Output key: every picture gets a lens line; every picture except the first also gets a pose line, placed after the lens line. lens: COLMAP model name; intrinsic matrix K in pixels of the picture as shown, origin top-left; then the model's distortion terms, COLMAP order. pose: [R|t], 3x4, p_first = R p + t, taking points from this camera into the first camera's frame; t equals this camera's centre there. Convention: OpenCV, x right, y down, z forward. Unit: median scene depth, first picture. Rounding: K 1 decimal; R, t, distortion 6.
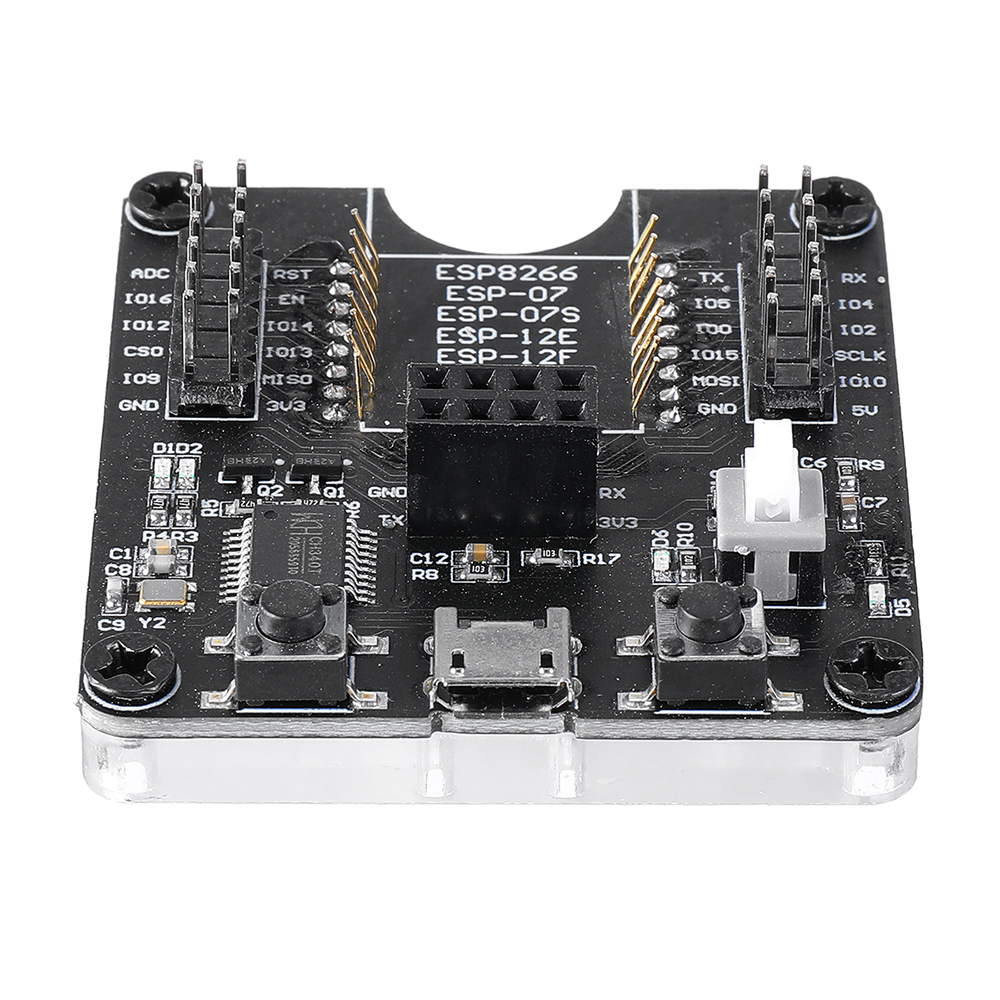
lens RADIAL K [[5255.8, 0, 571.6], [0, 5255.8, 514.2], [0, 0, 1]] dist [0.075216, 0.000000]
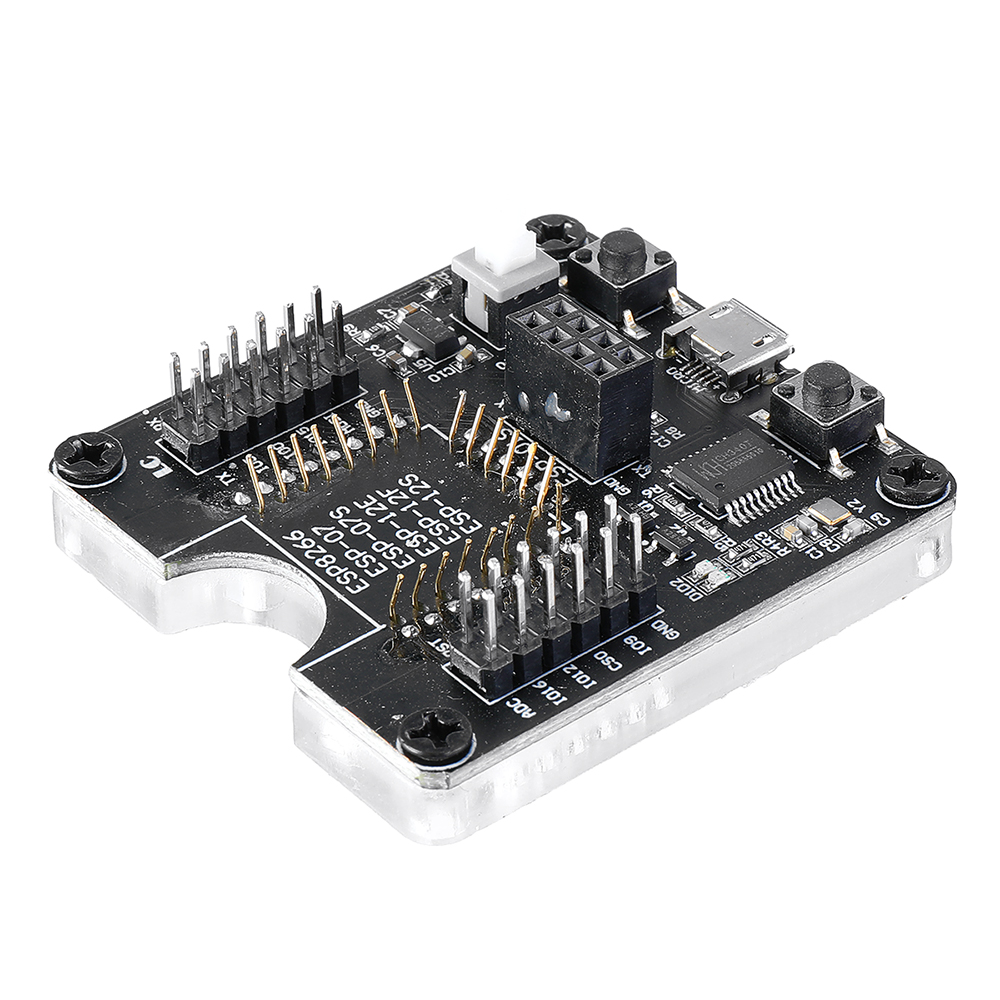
lens RADIAL K [[4720.5, 0, 571.8], [0, 4720.5, 499.2], [0, 0, 1]] dist [0.207649, 0.000000]
pose [[-0.622577, -0.488108, 0.611677, -0.704338], [0.504939, 0.346593, 0.790512, -0.881199], [-0.597858, 0.801014, 0.030683, 0.953215]]
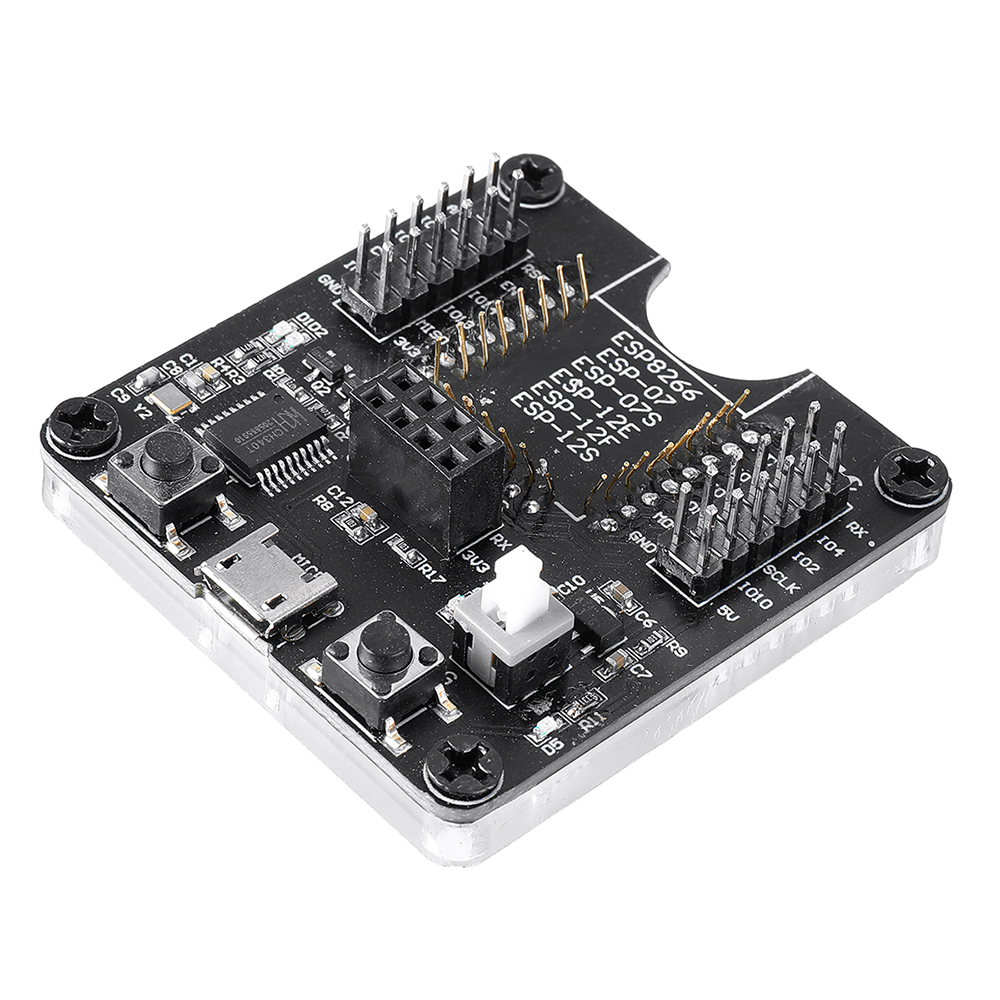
lens RADIAL K [[3803.9, 0, 495.7], [0, 3803.9, 499.6], [0, 0, 1]] dist [0.163838, 0.000000]
pose [[0.660495, 0.559239, -0.500997, 0.438132], [-0.516437, 0.822726, 0.237519, -0.218355], [0.545013, 0.101854, 0.832218, 0.252423]]
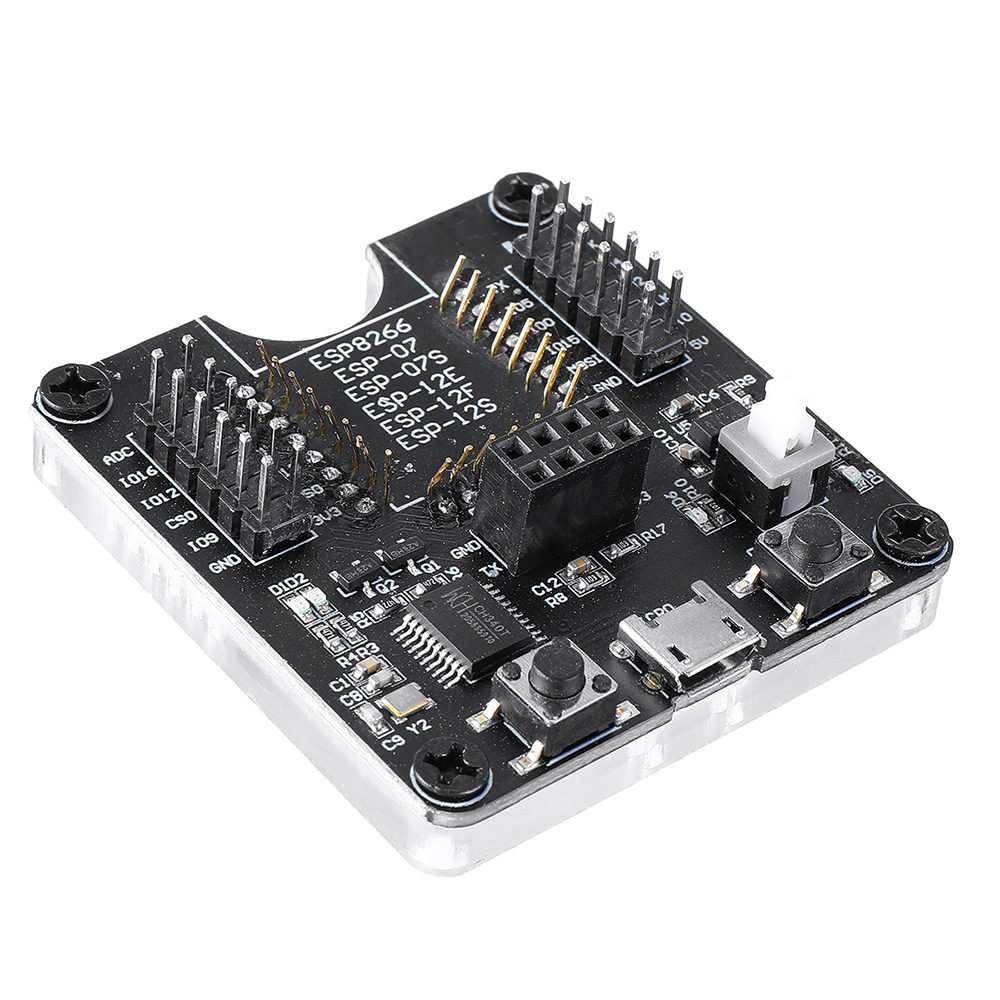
lens RADIAL K [[4196.1, 0, 432.1], [0, 4196.1, 476.0], [0, 0, 1]] dist [0.029344, 0.000000]
pose [[0.798818, -0.374439, 0.470835, -0.472439], [0.332865, 0.927059, 0.172520, -0.182366], [-0.501090, 0.018912, 0.865189, 0.176107]]
